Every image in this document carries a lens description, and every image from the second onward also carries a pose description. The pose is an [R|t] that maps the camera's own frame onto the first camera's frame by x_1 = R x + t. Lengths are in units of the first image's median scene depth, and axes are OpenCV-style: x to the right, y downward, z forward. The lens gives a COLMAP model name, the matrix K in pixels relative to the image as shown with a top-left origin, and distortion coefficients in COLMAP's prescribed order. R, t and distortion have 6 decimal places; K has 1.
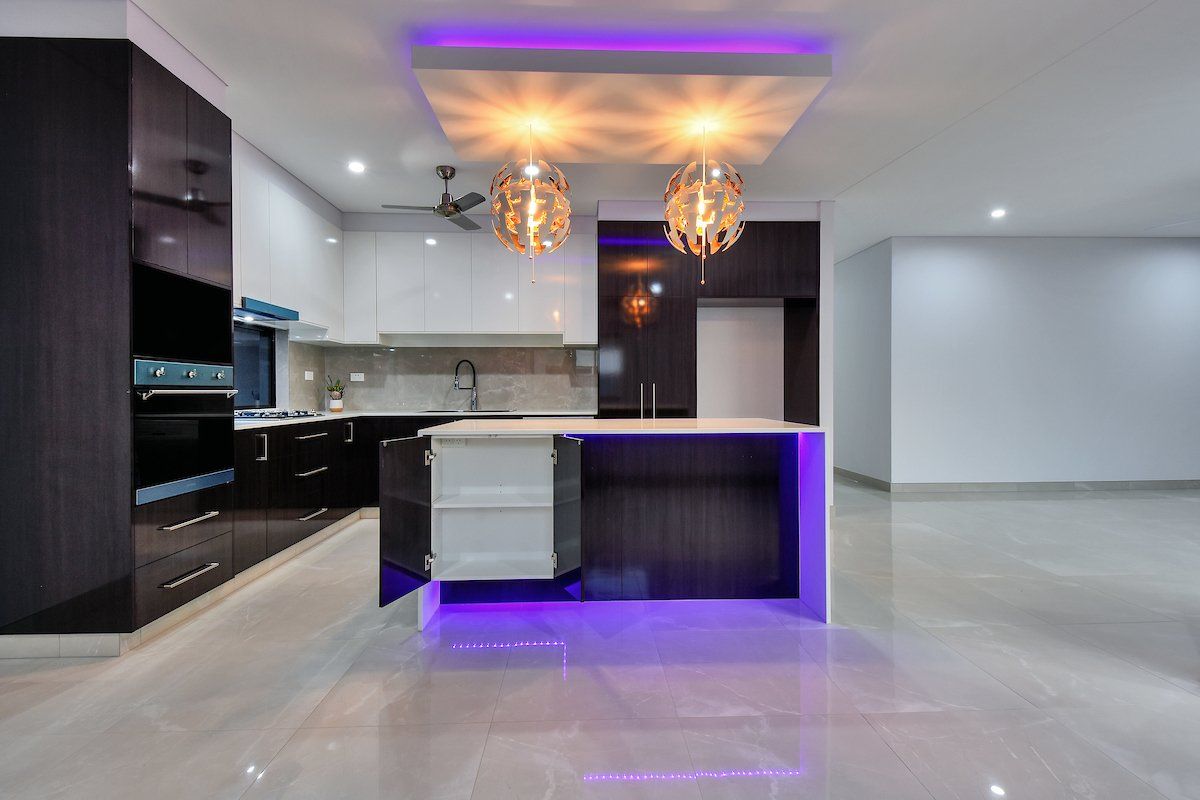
lens RADIAL K [[524.9, 0, 596.8], [0, 524.9, 397.7], [0, 0, 1]] dist [0.009541, -0.001665]
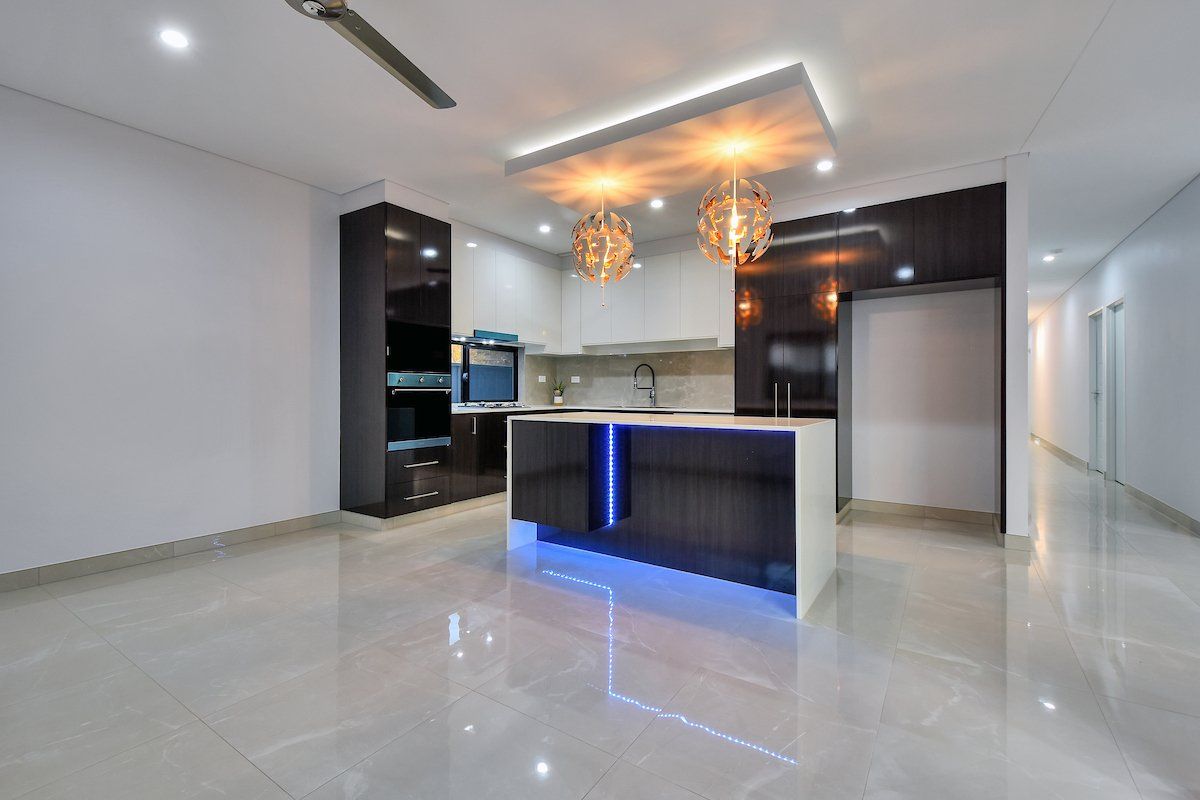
lens RADIAL K [[524.9, 0, 589.5], [0, 524.9, 397.0], [0, 0, 1]] dist [0.009541, -0.001665]
pose [[0.804272, 0.010120, -0.594175, 0.395202], [-0.010502, 0.999941, 0.002816, 0.000377], [0.594168, 0.003975, 0.804331, -0.033715]]
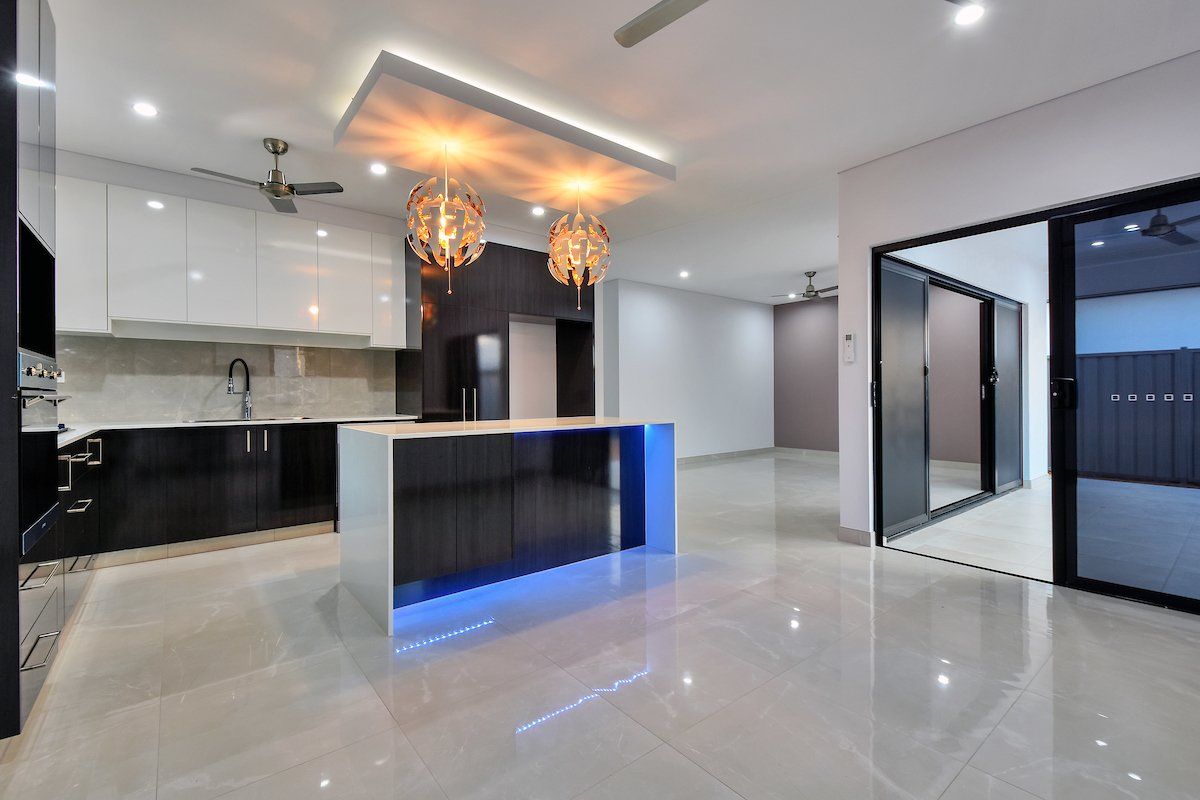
lens RADIAL K [[524.9, 0, 598.3], [0, 524.9, 393.2], [0, 0, 1]] dist [0.009541, -0.001665]
pose [[0.797395, 0.001580, 0.603456, -0.333688], [0.012124, 0.999753, -0.018637, 0.006071], [-0.603336, 0.022177, 0.797179, -0.017559]]
